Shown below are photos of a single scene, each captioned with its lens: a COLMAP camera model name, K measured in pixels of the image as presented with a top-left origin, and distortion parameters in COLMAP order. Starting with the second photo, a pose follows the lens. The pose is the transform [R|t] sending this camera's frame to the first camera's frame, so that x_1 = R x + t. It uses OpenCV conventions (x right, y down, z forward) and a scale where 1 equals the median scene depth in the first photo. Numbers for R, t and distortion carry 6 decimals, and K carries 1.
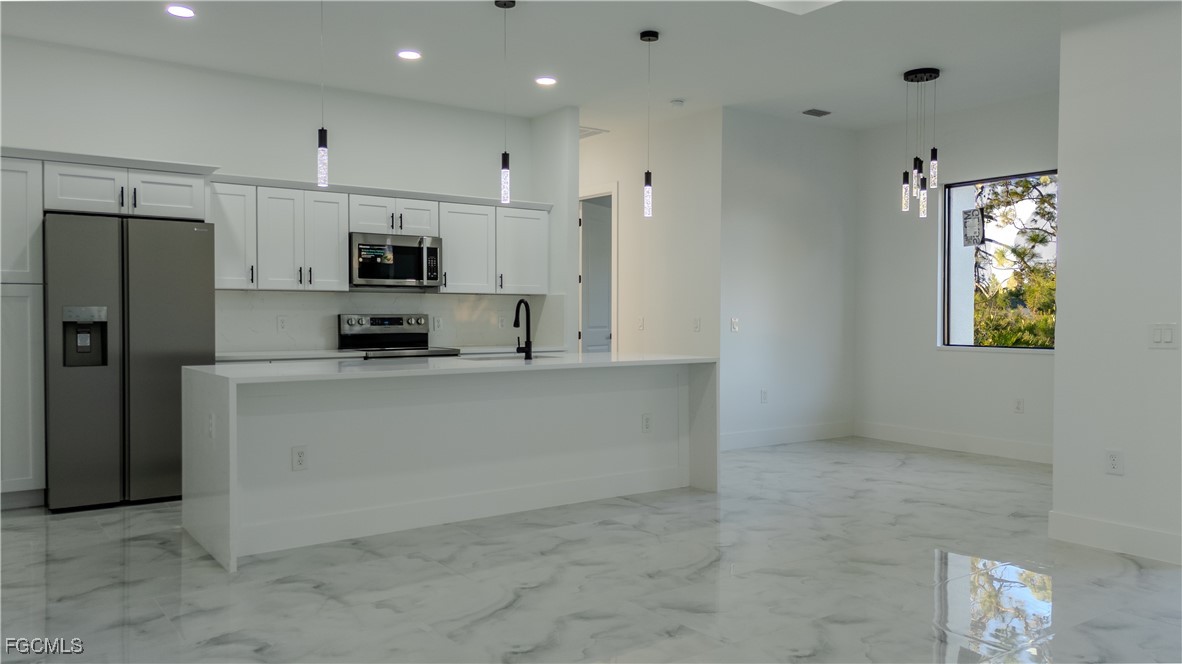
lens RADIAL K [[873.3, 0, 585.4], [0, 873.3, 331.6], [0, 0, 1]] dist [0.061676, -0.062171]
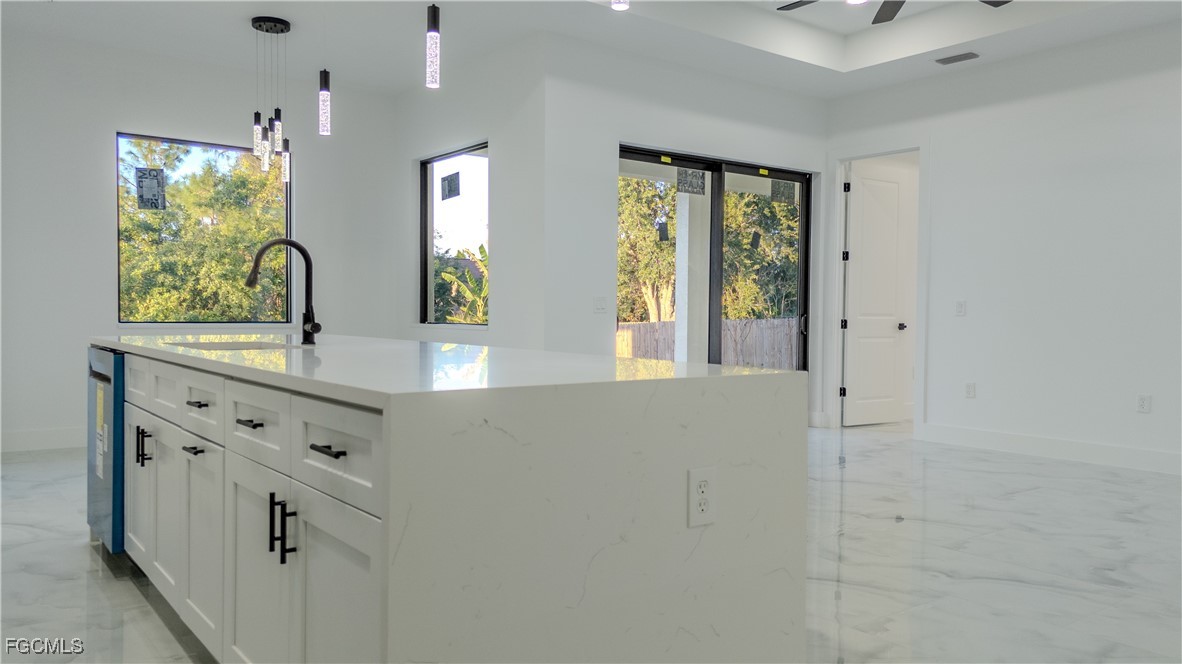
lens RADIAL K [[873.3, 0, 587.6], [0, 873.3, 332.8], [0, 0, 1]] dist [0.061676, -0.062171]
pose [[-0.036746, -0.026249, 0.998980, -0.555199], [0.010064, 0.999595, 0.026635, 0.008902], [-0.999274, 0.011032, -0.036467, 0.703401]]
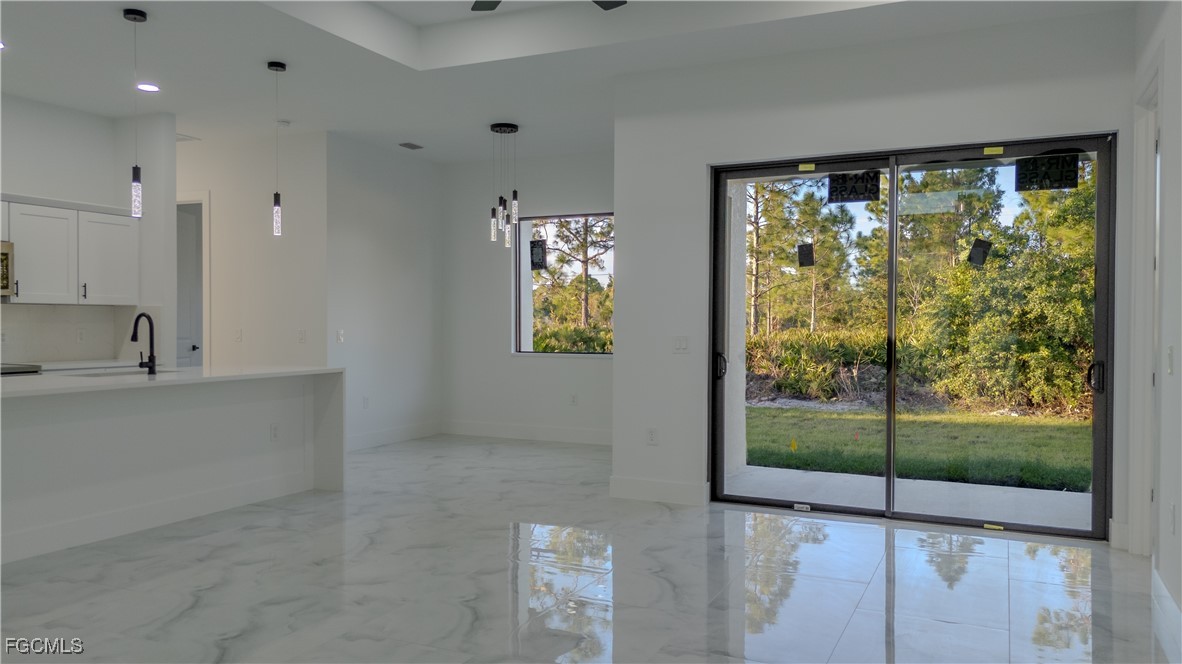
lens RADIAL K [[873.3, 0, 590.2], [0, 873.3, 330.8], [0, 0, 1]] dist [0.061676, -0.062171]
pose [[0.869923, -0.003179, 0.493177, -0.106610], [0.007840, 0.999942, -0.007384, -0.004992], [-0.493125, 0.010290, 0.869898, -0.092963]]
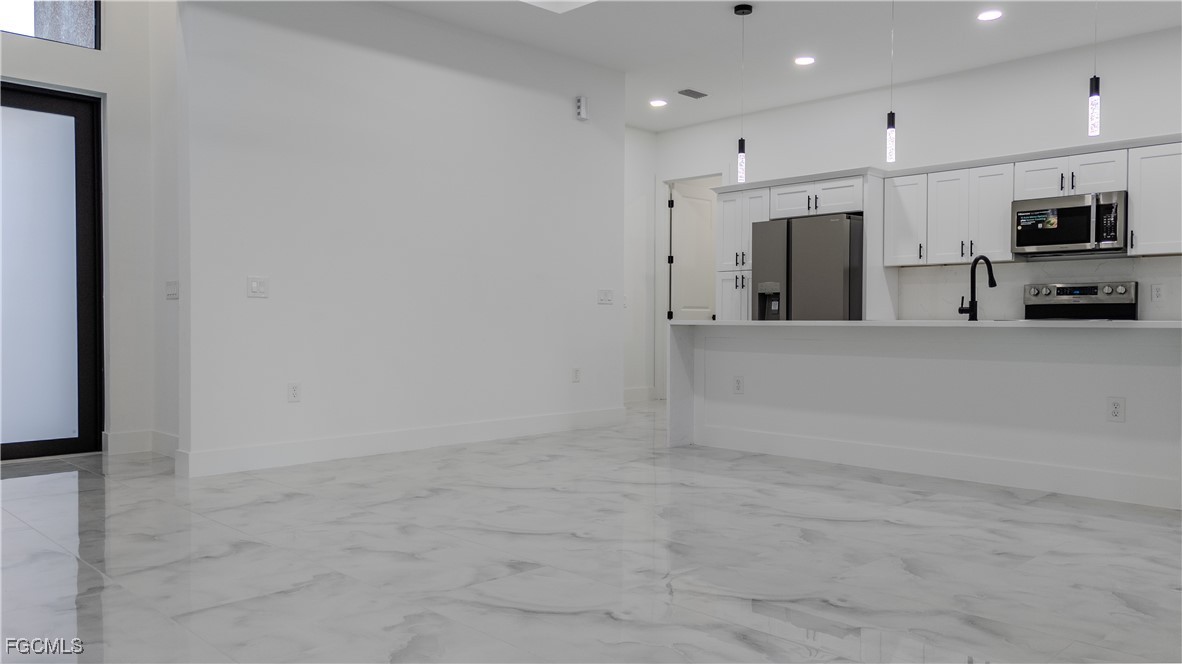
lens RADIAL K [[873.3, 0, 586.2], [0, 873.3, 331.2], [0, 0, 1]] dist [0.061676, -0.062171]
pose [[0.152828, 0.013044, -0.988167, 0.665137], [-0.022928, 0.999691, 0.009650, 0.036297], [0.987987, 0.021182, 0.153080, 0.383465]]
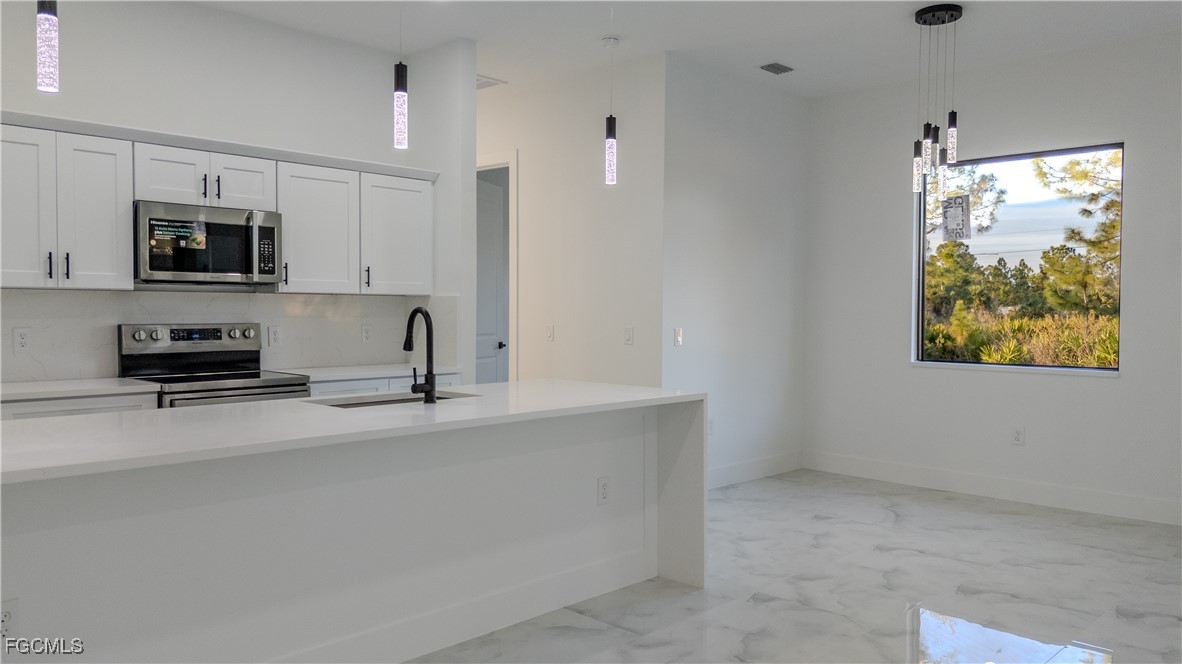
lens RADIAL K [[873.3, 0, 585.1], [0, 873.3, 332.7], [0, 0, 1]] dist [0.061676, -0.062171]
pose [[0.983616, 0.000014, 0.180278, -0.058255], [-0.001454, 0.999968, 0.007856, -0.020361], [-0.180272, -0.007990, 0.983584, 0.297692]]
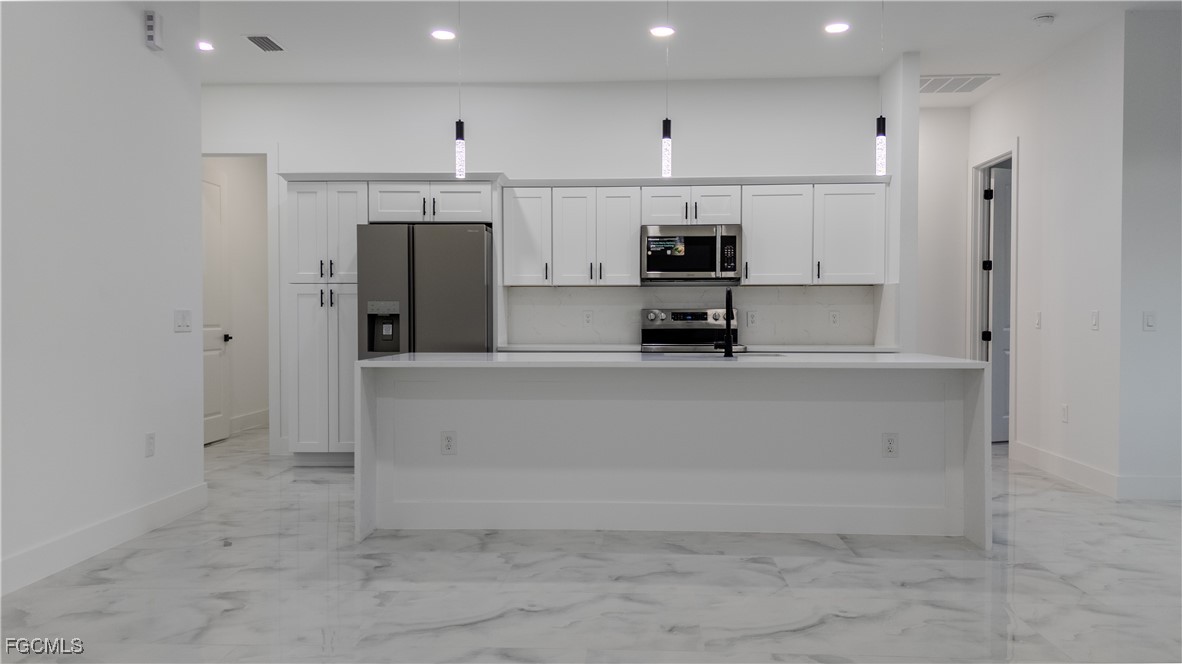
lens RADIAL K [[873.3, 0, 588.7], [0, 873.3, 333.8], [0, 0, 1]] dist [0.061676, -0.062171]
pose [[0.785109, 0.010198, -0.619273, 0.302102], [-0.011831, 0.999929, 0.001467, 0.007933], [0.619244, 0.006175, 0.785174, 0.200713]]
